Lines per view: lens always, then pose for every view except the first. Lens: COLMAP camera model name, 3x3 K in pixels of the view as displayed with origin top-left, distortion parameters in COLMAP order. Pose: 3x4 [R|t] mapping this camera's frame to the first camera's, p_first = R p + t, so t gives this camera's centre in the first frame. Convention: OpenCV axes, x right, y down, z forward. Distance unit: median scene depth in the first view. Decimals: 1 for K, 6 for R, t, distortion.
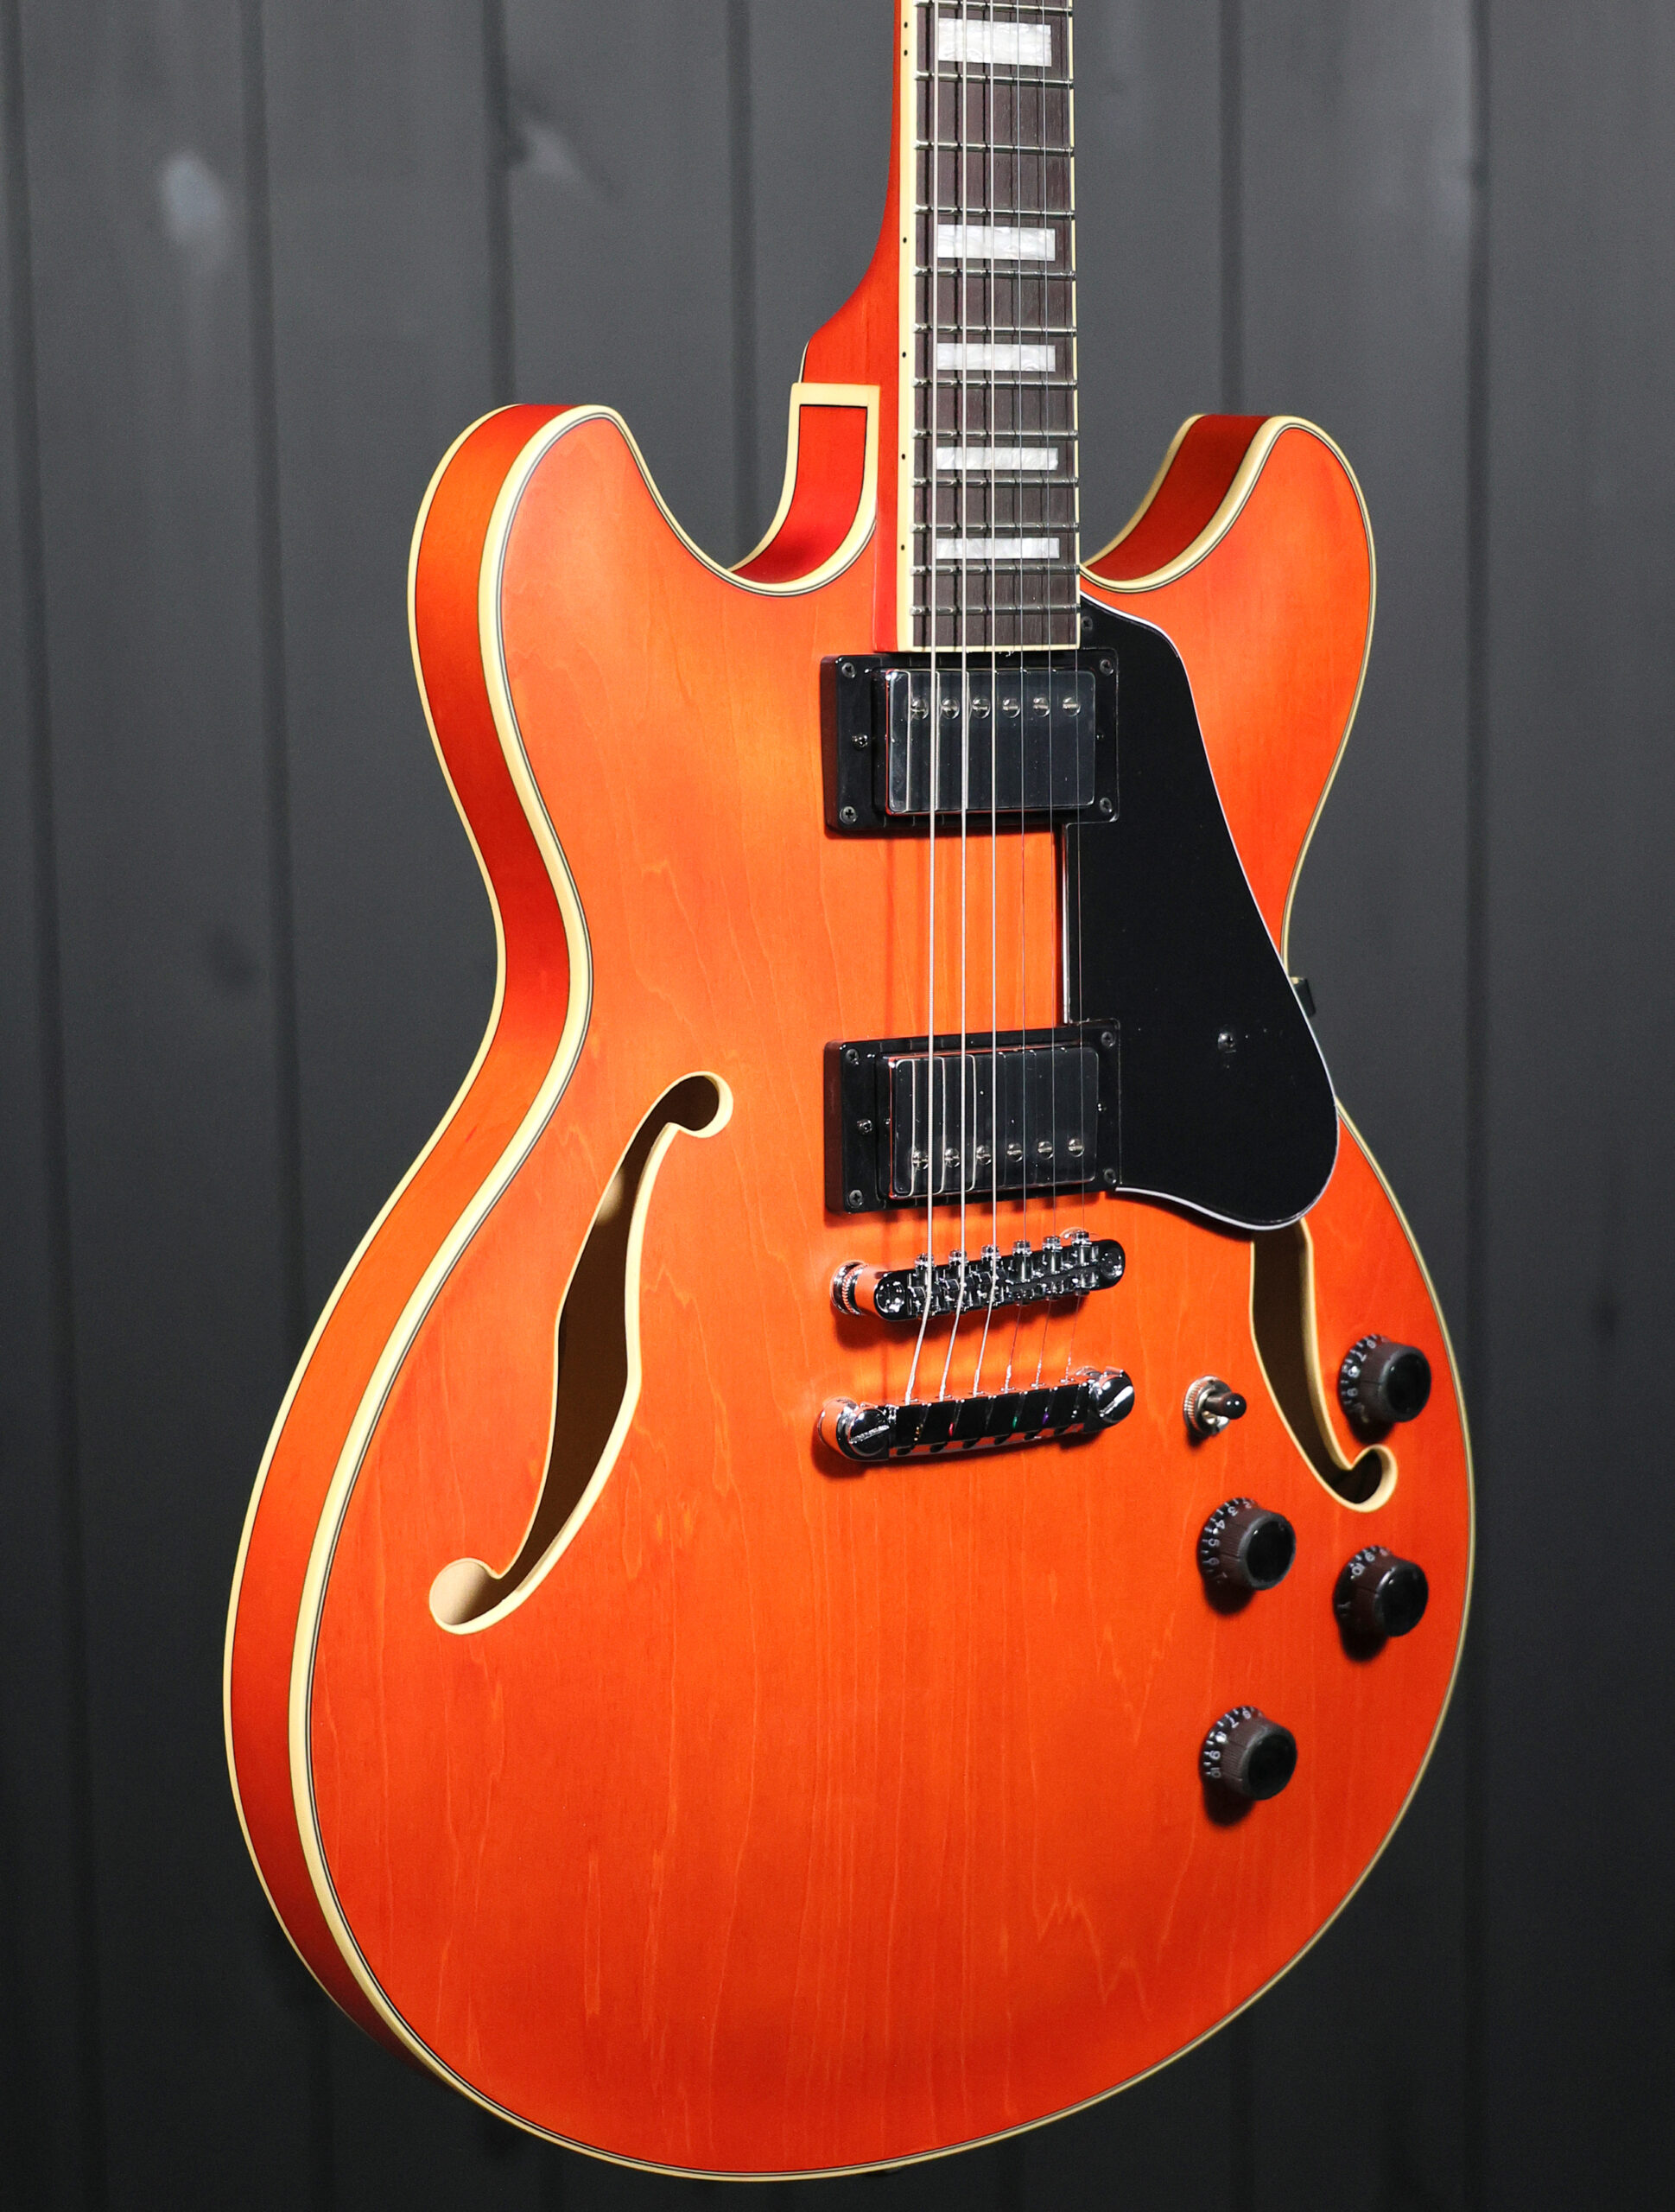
lens RADIAL K [[5200.3, 0, 838.9], [0, 5200.3, 1182.0], [0, 0, 1]] dist [-0.002820, 0.017335]
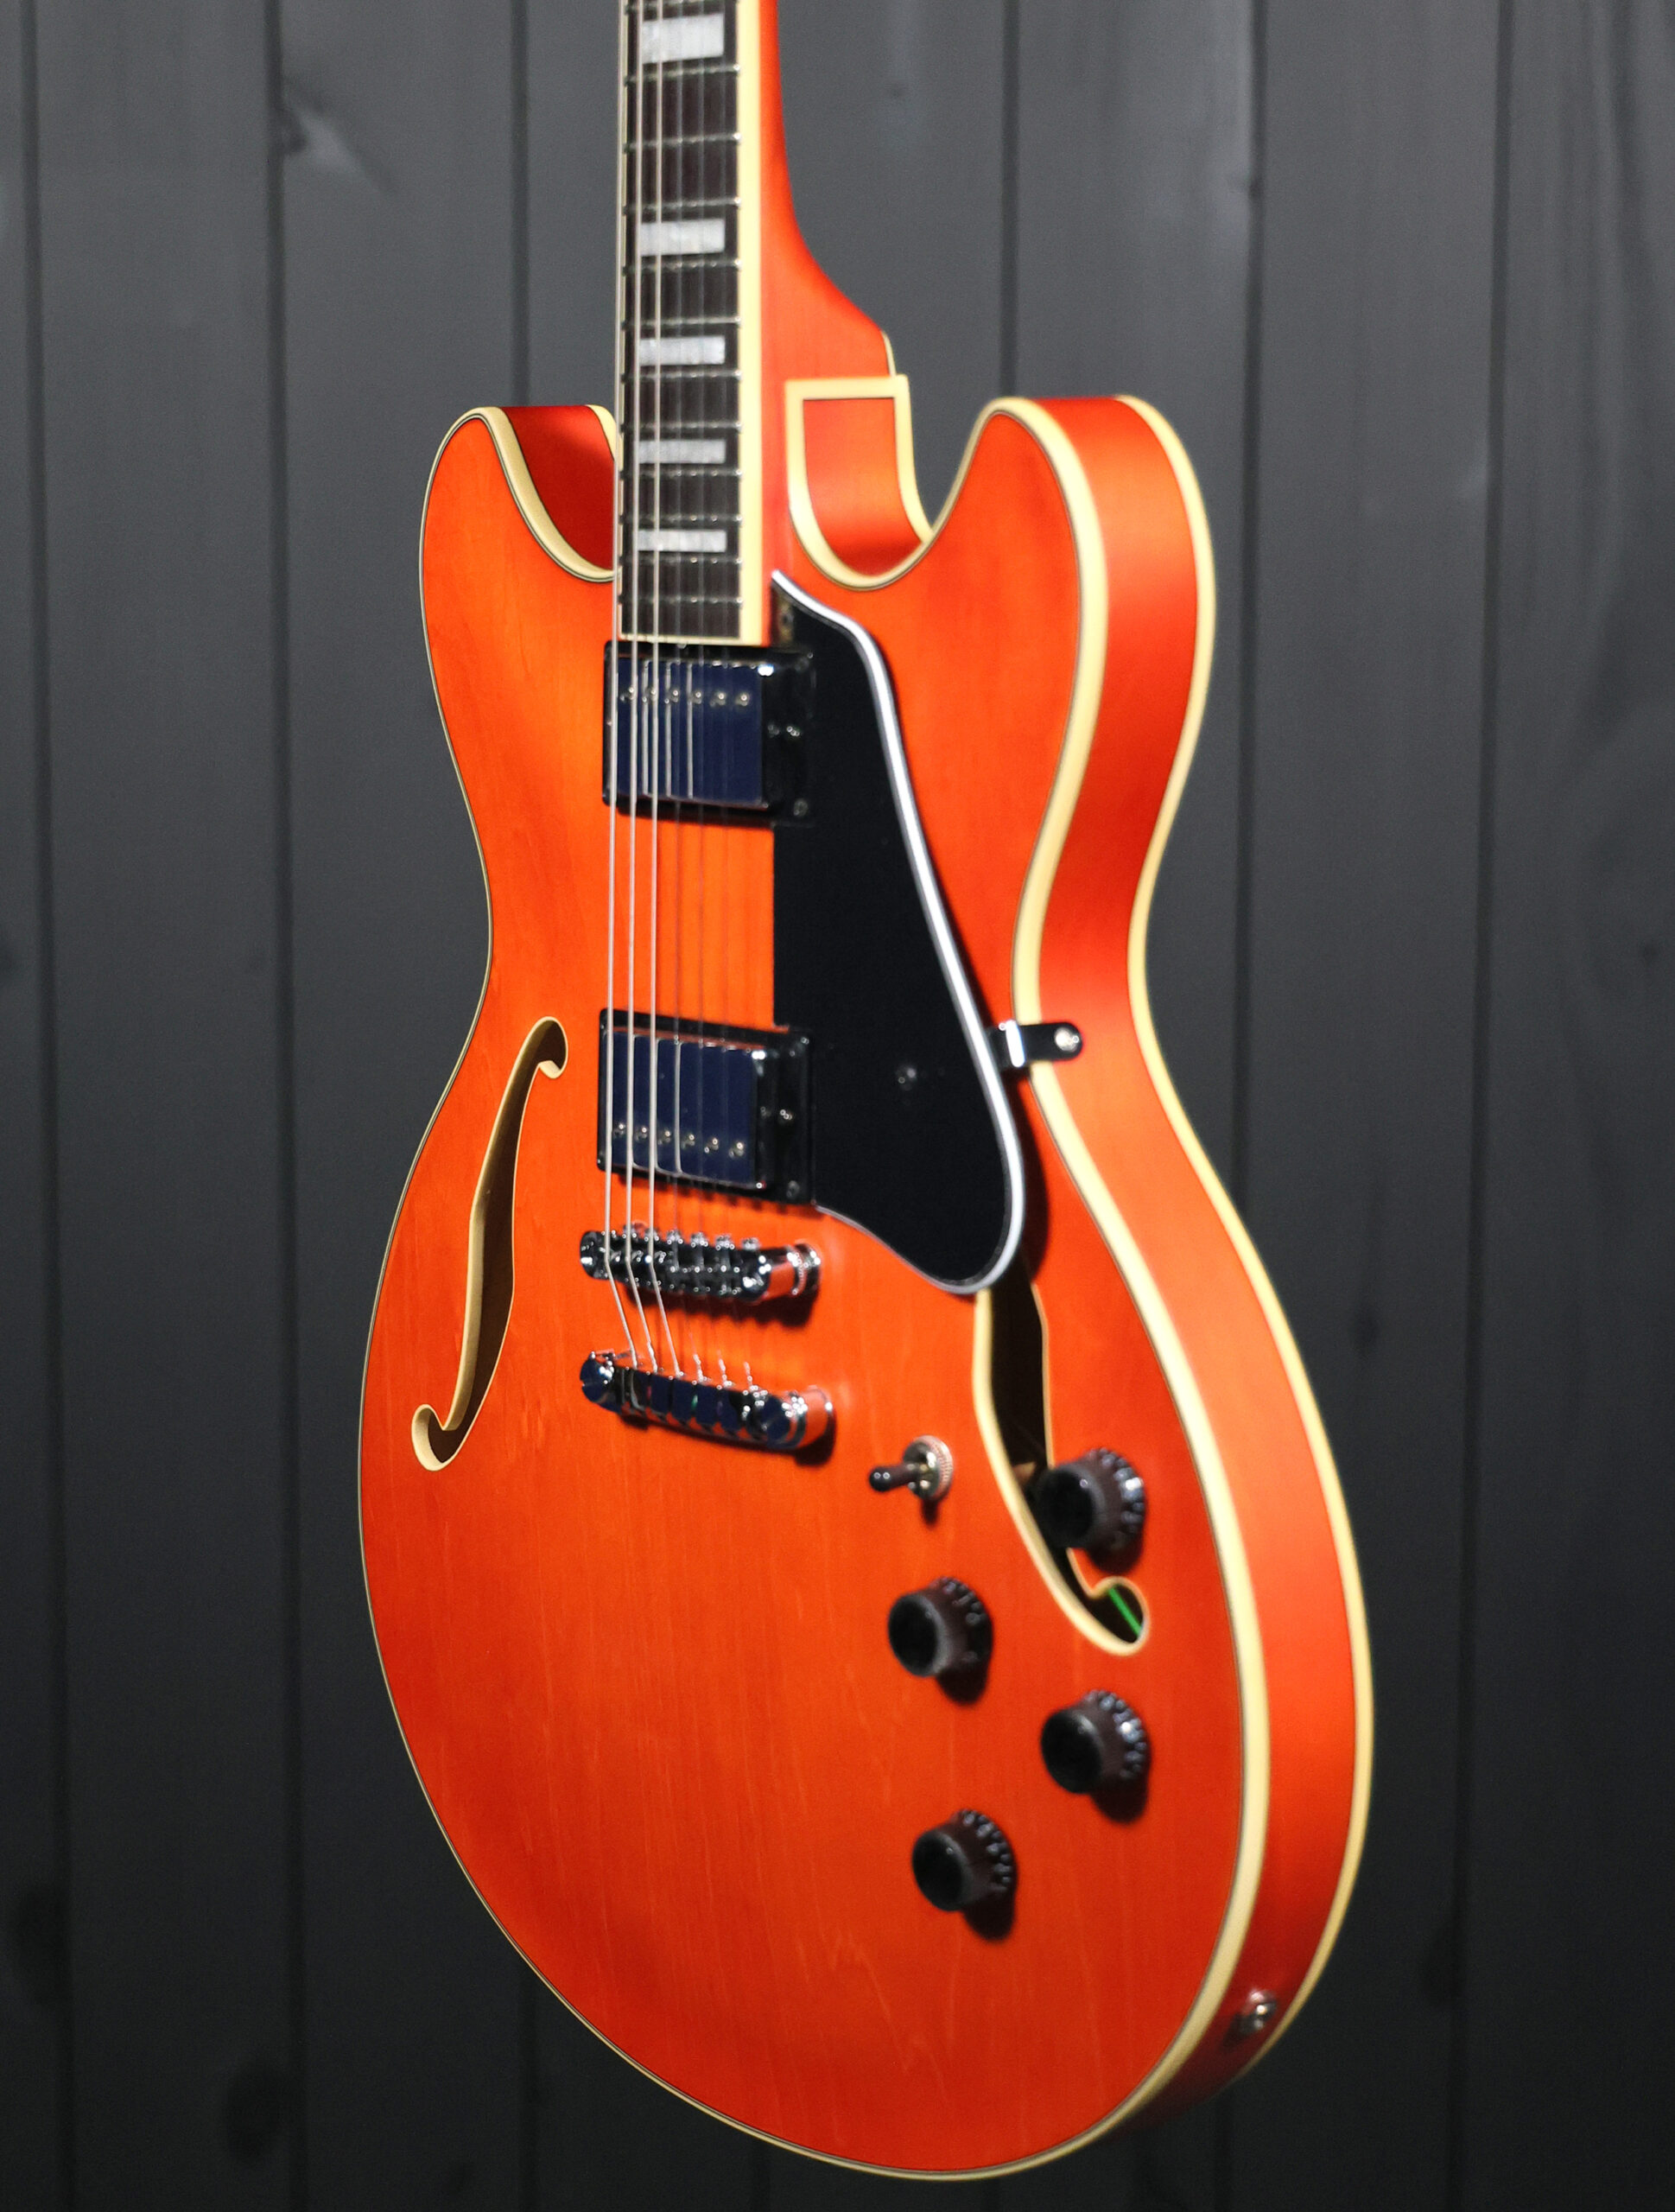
lens RADIAL K [[5200.3, 0, 838.9], [0, 5200.3, 1182.0], [0, 0, 1]] dist [-0.002820, 0.017335]
pose [[0.085333, 0.134668, -0.987210, 1.042995], [-0.131094, 0.983727, 0.122861, -0.127048], [0.987691, 0.118933, 0.101598, 0.939988]]
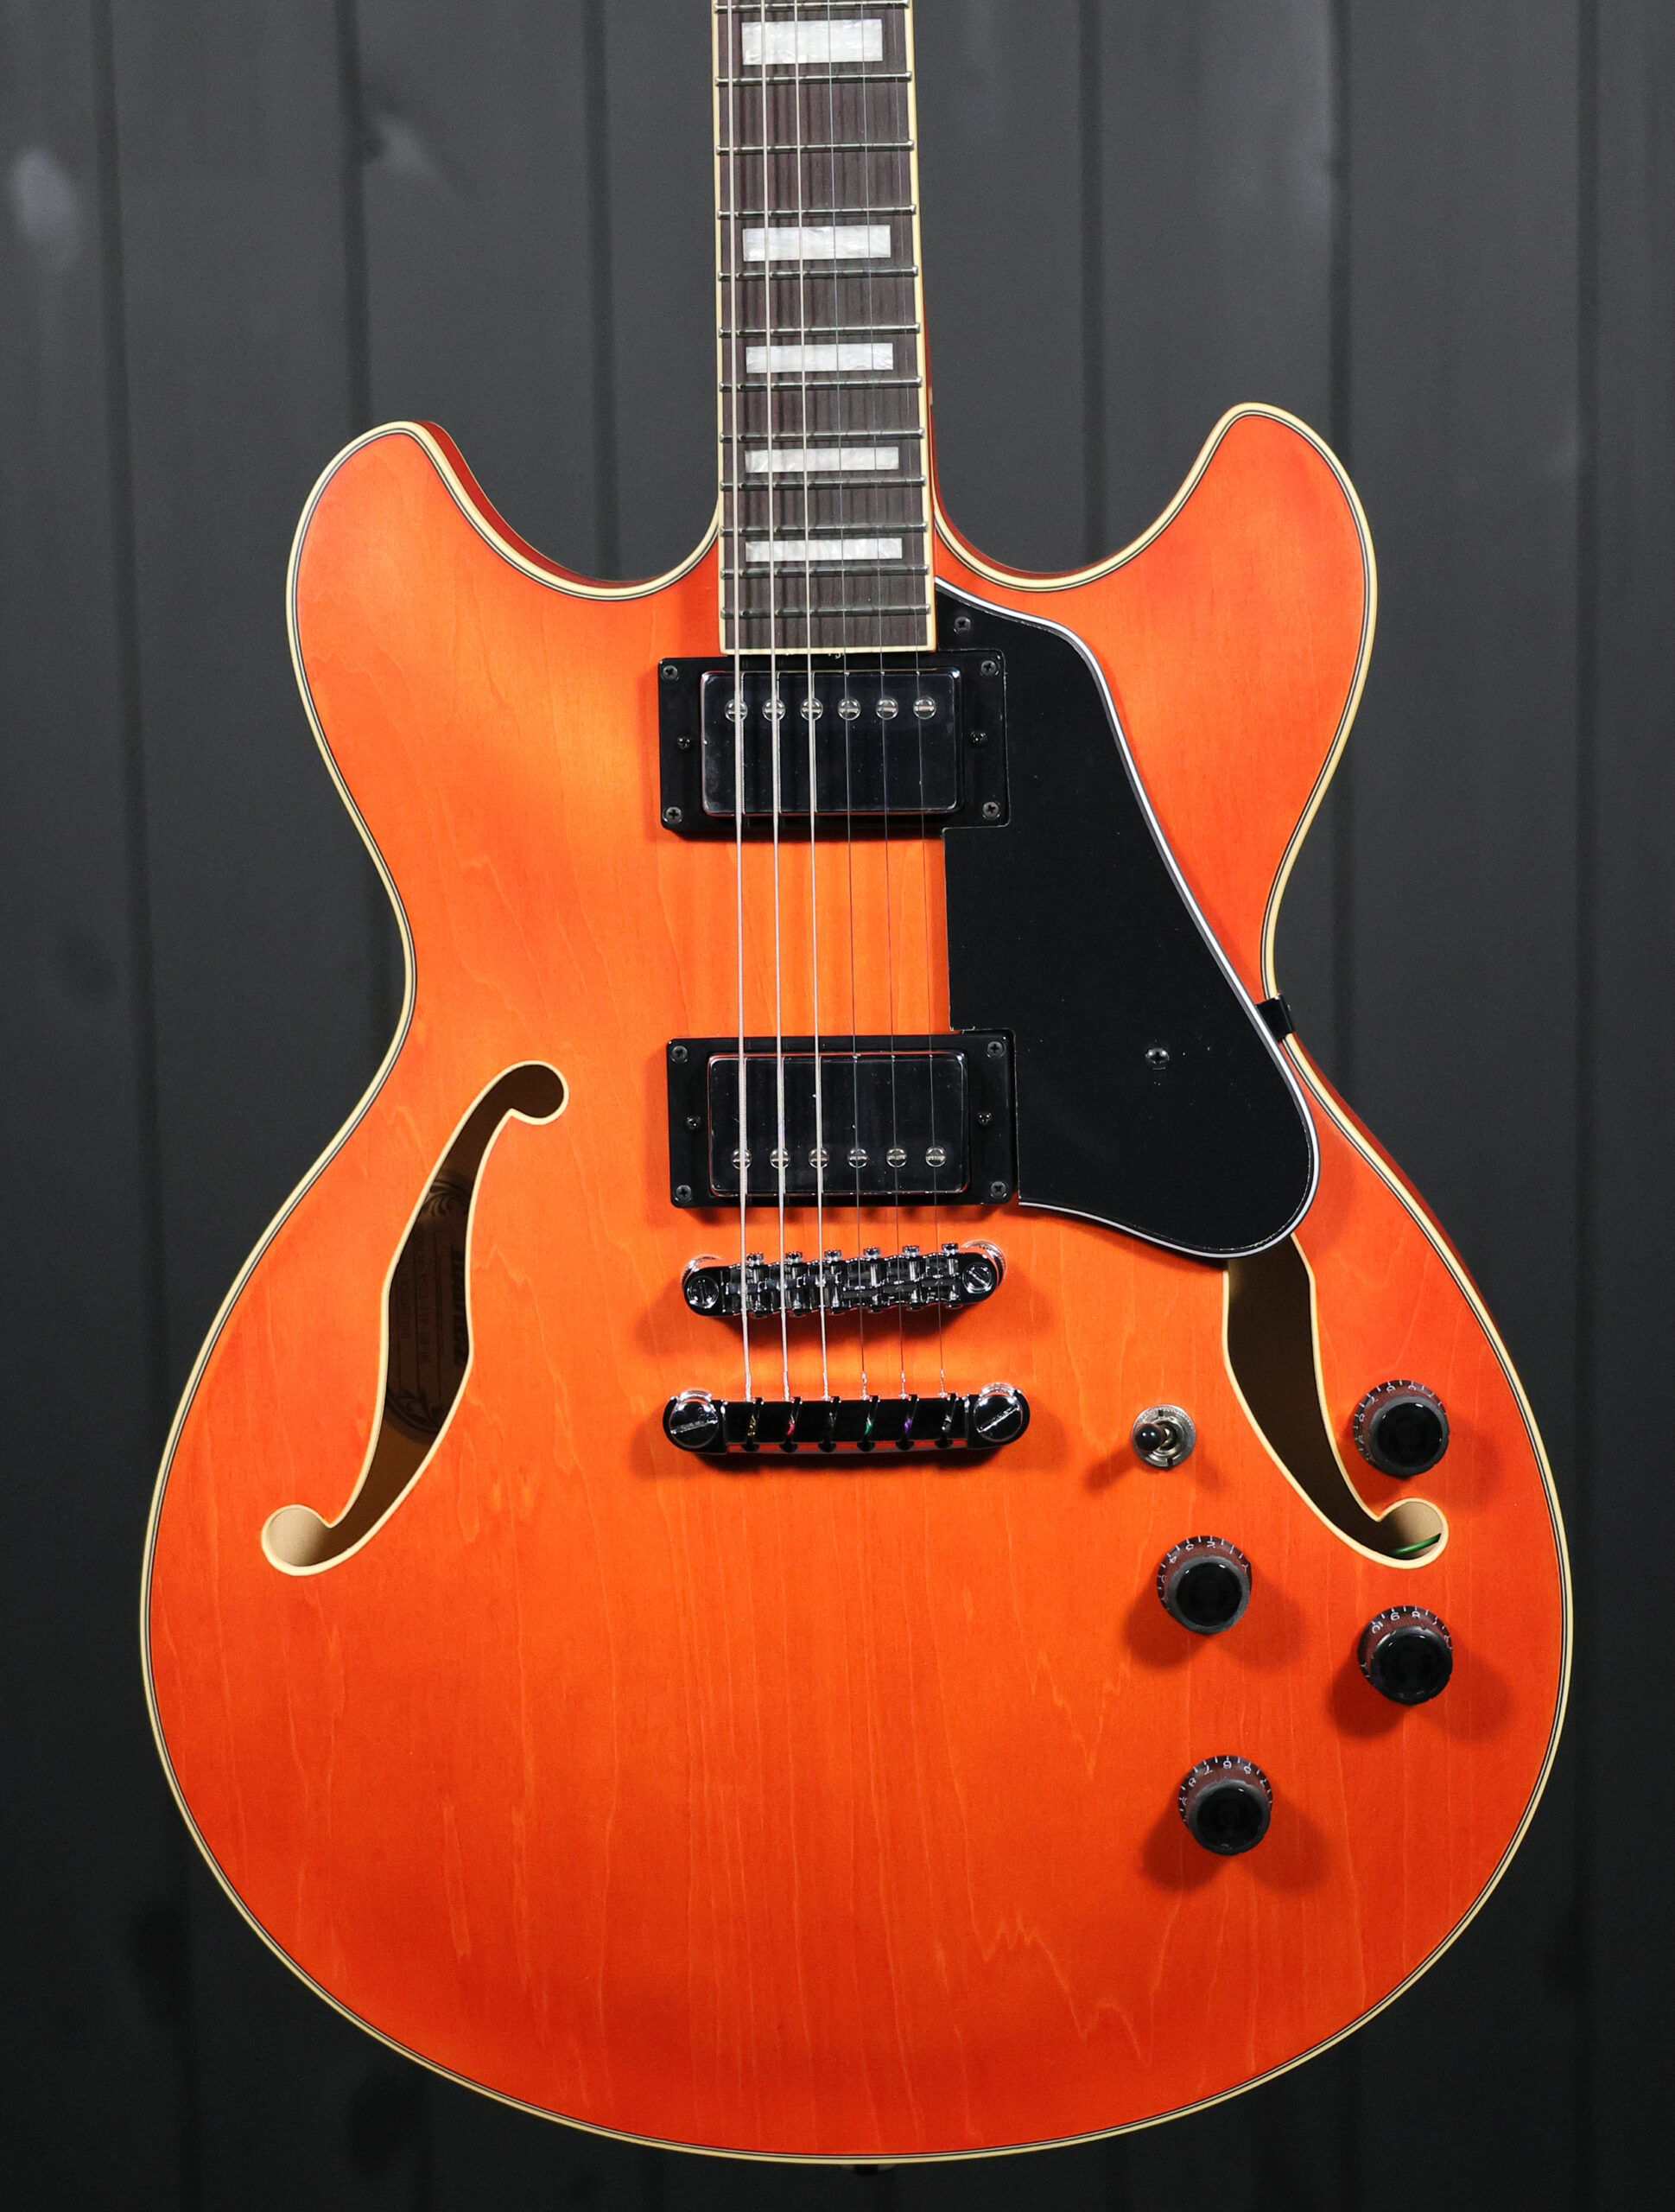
lens RADIAL K [[5200.3, 0, 838.9], [0, 5200.3, 1182.0], [0, 0, 1]] dist [-0.002820, 0.017335]
pose [[0.792986, 0.060884, -0.606190, 0.641458], [-0.056210, 0.998062, 0.026711, -0.027832], [0.606641, 0.012892, 0.794871, 0.211944]]
